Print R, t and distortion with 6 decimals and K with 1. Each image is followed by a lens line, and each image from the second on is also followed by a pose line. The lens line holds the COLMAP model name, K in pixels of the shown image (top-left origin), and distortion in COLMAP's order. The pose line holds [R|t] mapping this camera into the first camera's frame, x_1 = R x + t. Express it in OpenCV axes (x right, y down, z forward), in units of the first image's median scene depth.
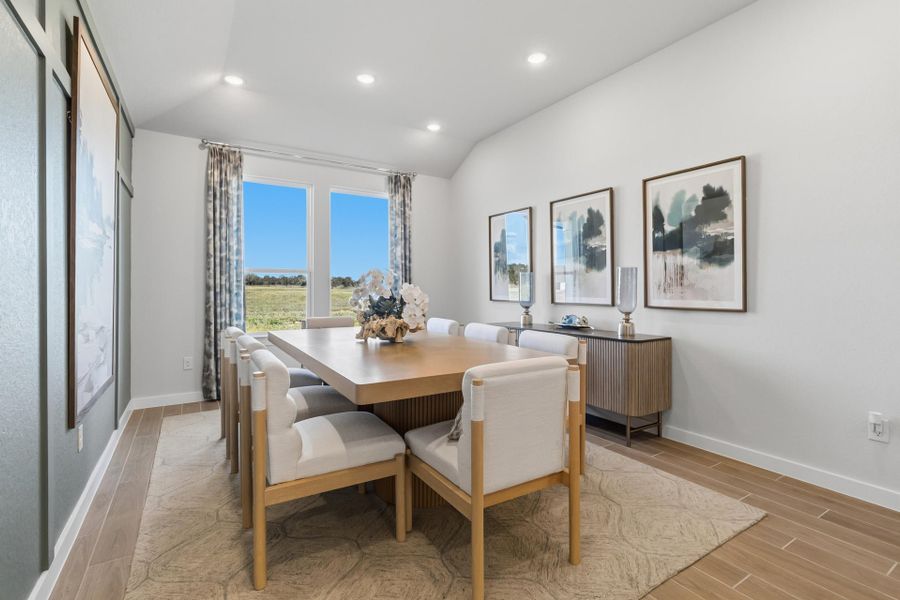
lens RADIAL K [[422.1, 0, 456.8], [0, 422.1, 287.2], [0, 0, 1]] dist [0.008766, 0.000577]
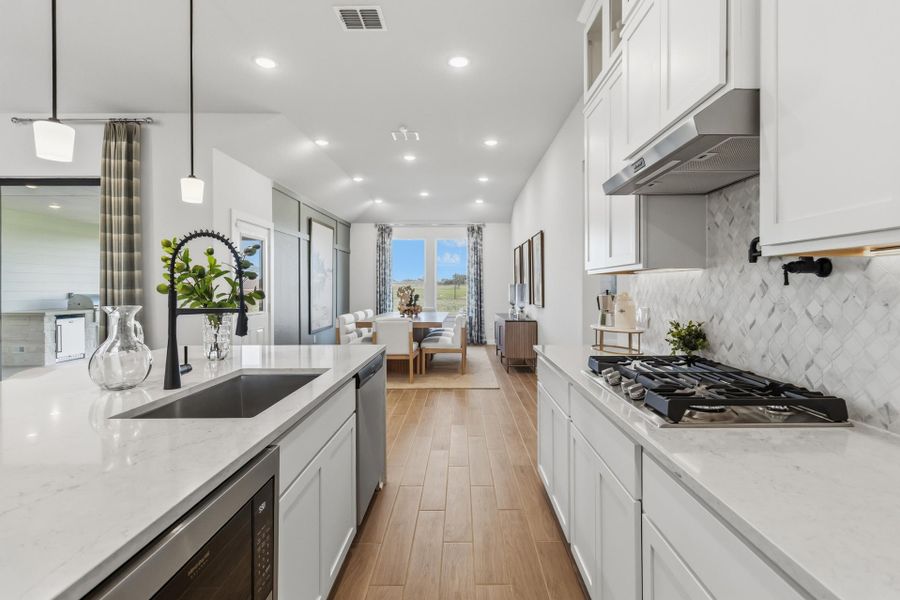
lens RADIAL K [[422.1, 0, 456.8], [0, 422.1, 287.2], [0, 0, 1]] dist [0.008766, 0.000577]
pose [[0.837747, 0.000129, -0.546059, 0.917372], [-0.000067, 1.000000, 0.000134, -0.024441], [0.546059, -0.000076, 0.837747, -0.576432]]
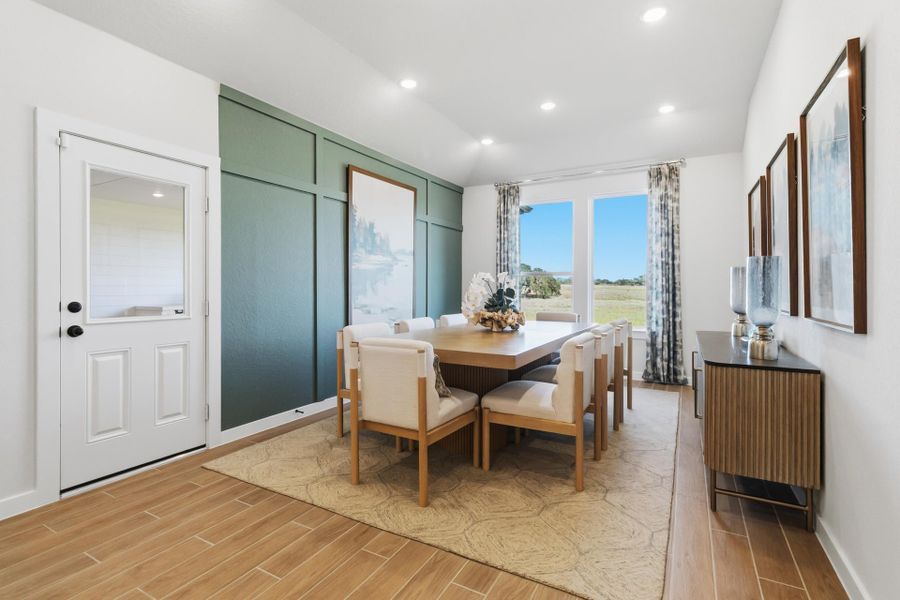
lens RADIAL K [[422.1, 0, 456.8], [0, 422.1, 287.2], [0, 0, 1]] dist [0.008766, 0.000577]
pose [[0.482520, -0.000183, -0.875885, 0.578519], [-0.000495, 1.000000, -0.000482, 0.001111], [0.875885, 0.000666, 0.482520, 0.195617]]
